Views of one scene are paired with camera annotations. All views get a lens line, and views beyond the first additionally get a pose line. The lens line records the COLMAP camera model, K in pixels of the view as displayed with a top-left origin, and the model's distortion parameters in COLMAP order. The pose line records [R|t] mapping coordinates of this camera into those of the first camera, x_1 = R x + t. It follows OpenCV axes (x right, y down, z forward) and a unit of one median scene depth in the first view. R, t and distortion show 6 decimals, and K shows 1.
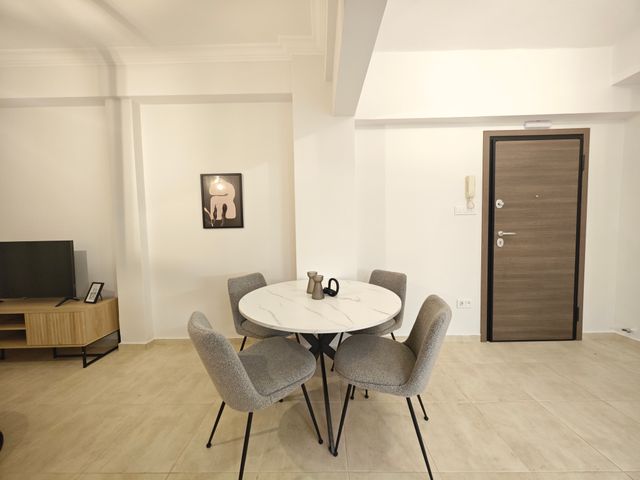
lens RADIAL K [[225.5, 0, 321.2], [0, 225.5, 240.3], [0, 0, 1]] dist [0.000623, -0.000006]
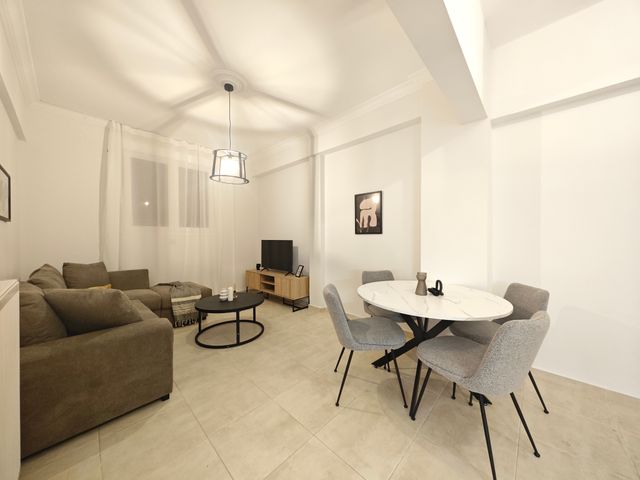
lens RADIAL K [[225.5, 0, 321.2], [0, 225.5, 240.3], [0, 0, 1]] dist [0.000623, -0.000006]
pose [[0.730194, 0.026297, -0.682734, 0.284826], [-0.044879, 0.998947, -0.009522, 0.007822], [0.681764, 0.037593, 0.730605, -0.152289]]
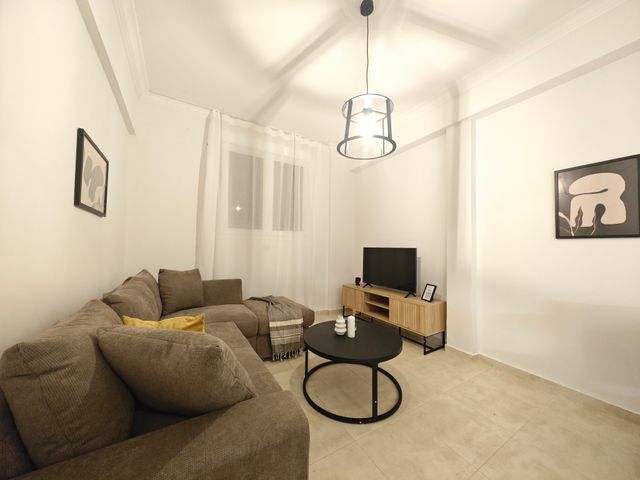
lens RADIAL K [[225.5, 0, 321.2], [0, 225.5, 240.3], [0, 0, 1]] dist [0.000623, -0.000006]
pose [[0.514199, 0.001595, -0.857669, -0.289640], [-0.065164, 0.997180, -0.037214, 0.039029], [0.855192, 0.075025, 0.512853, -0.113687]]
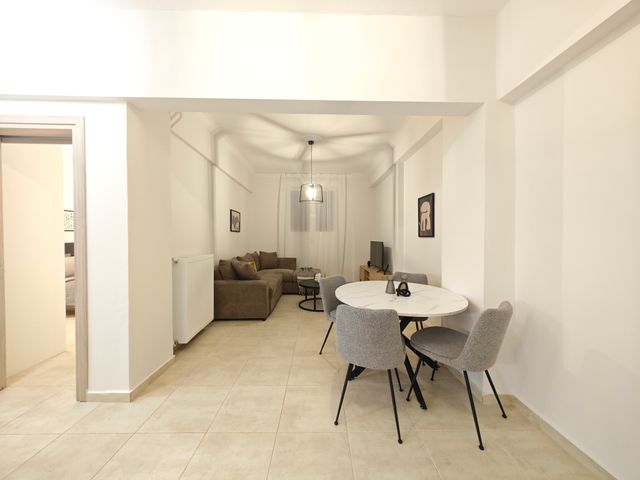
lens RADIAL K [[225.5, 0, 321.2], [0, 225.5, 240.3], [0, 0, 1]] dist [0.000623, -0.000006]
pose [[0.022614, 0.032853, -0.999204, 0.921104], [-0.049851, 0.998254, 0.031693, -0.051098], [0.998501, 0.049094, 0.024212, 0.397966]]
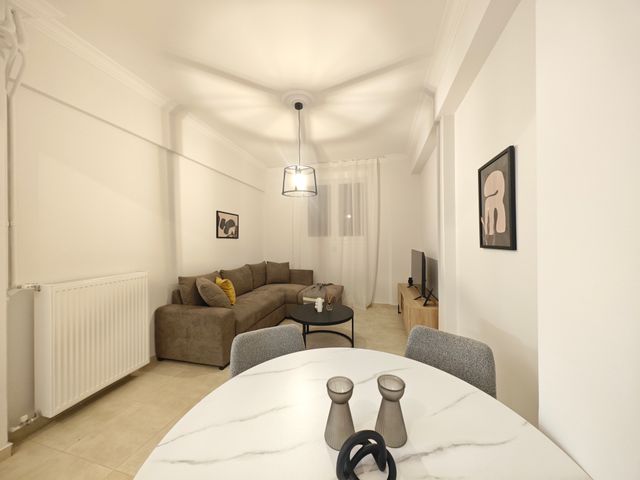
lens RADIAL K [[225.5, 0, 321.2], [0, 225.5, 240.3], [0, 0, 1]] dist [0.000623, -0.000006]
pose [[-0.251678, 0.019673, -0.967611, 0.279256], [-0.035292, 0.998942, 0.029490, -0.085010], [0.967167, 0.041571, -0.250718, 0.761005]]
